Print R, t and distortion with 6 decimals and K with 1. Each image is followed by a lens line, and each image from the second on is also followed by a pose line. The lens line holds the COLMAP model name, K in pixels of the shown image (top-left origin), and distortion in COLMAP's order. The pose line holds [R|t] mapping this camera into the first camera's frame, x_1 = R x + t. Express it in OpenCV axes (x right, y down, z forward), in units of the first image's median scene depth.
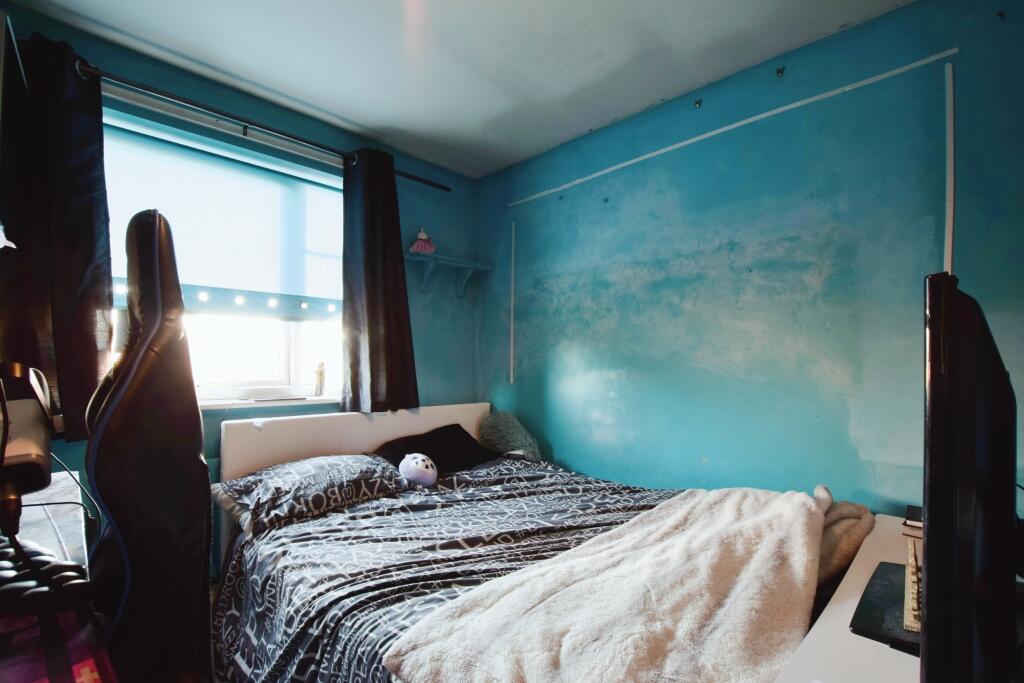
lens RADIAL K [[474.5, 0, 513.0], [0, 474.5, 346.9], [0, 0, 1]] dist [-0.002527, 0.003906]
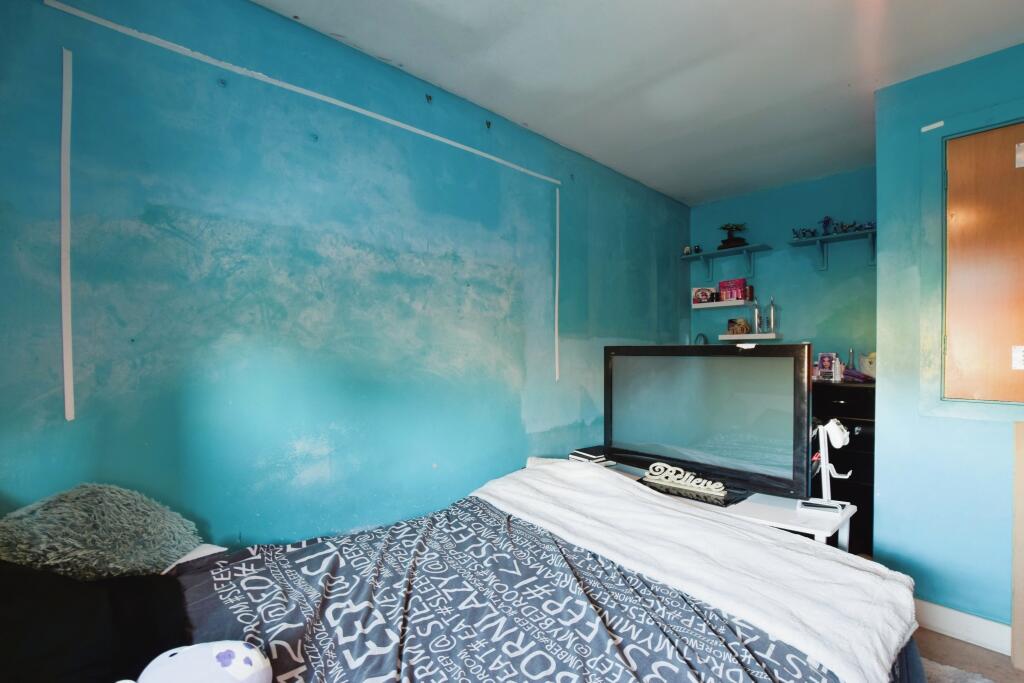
lens RADIAL K [[474.5, 0, 512.9], [0, 474.5, 343.9], [0, 0, 1]] dist [-0.002527, 0.003906]
pose [[0.059712, 0.013904, 0.998119, -0.517122], [-0.051639, 0.998607, -0.010822, -0.013569], [-0.996879, -0.050895, 0.060347, 0.701085]]
